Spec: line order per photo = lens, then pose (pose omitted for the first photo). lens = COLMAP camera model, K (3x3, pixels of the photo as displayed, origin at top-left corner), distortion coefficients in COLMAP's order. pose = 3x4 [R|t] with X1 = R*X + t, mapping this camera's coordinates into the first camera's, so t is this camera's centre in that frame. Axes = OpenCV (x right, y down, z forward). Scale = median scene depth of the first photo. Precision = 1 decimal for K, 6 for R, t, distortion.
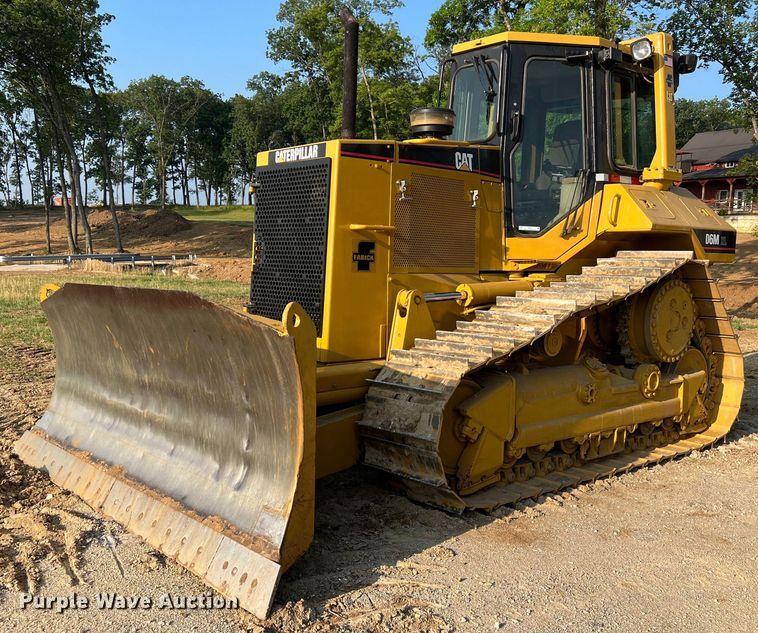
lens RADIAL K [[723.3, 0, 389.1], [0, 723.3, 330.6], [0, 0, 1]] dist [0.126909, -0.207268]
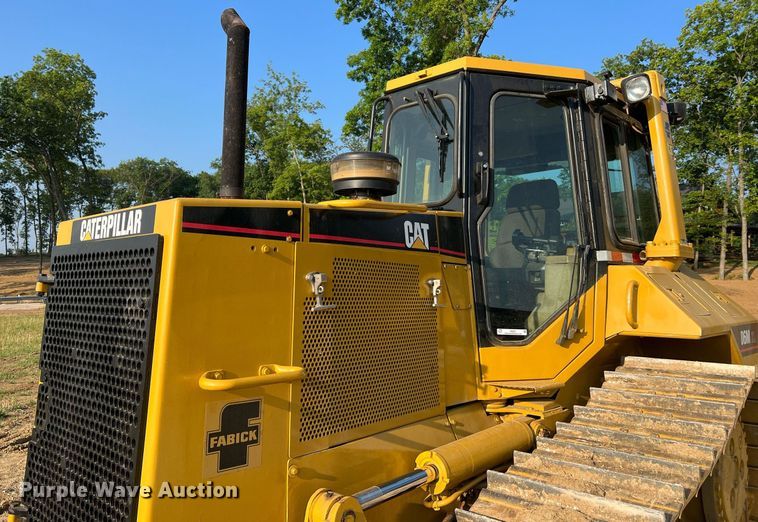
lens RADIAL K [[545.8, 0, 362.6], [0, 545.8, 261.4], [0, 0, 1]] dist [0.058489, -0.003300]
pose [[0.996415, -0.004608, 0.084471, 0.015257], [0.017321, 0.988473, -0.150401, -0.130002], [-0.082804, 0.151325, 0.985010, 0.505310]]
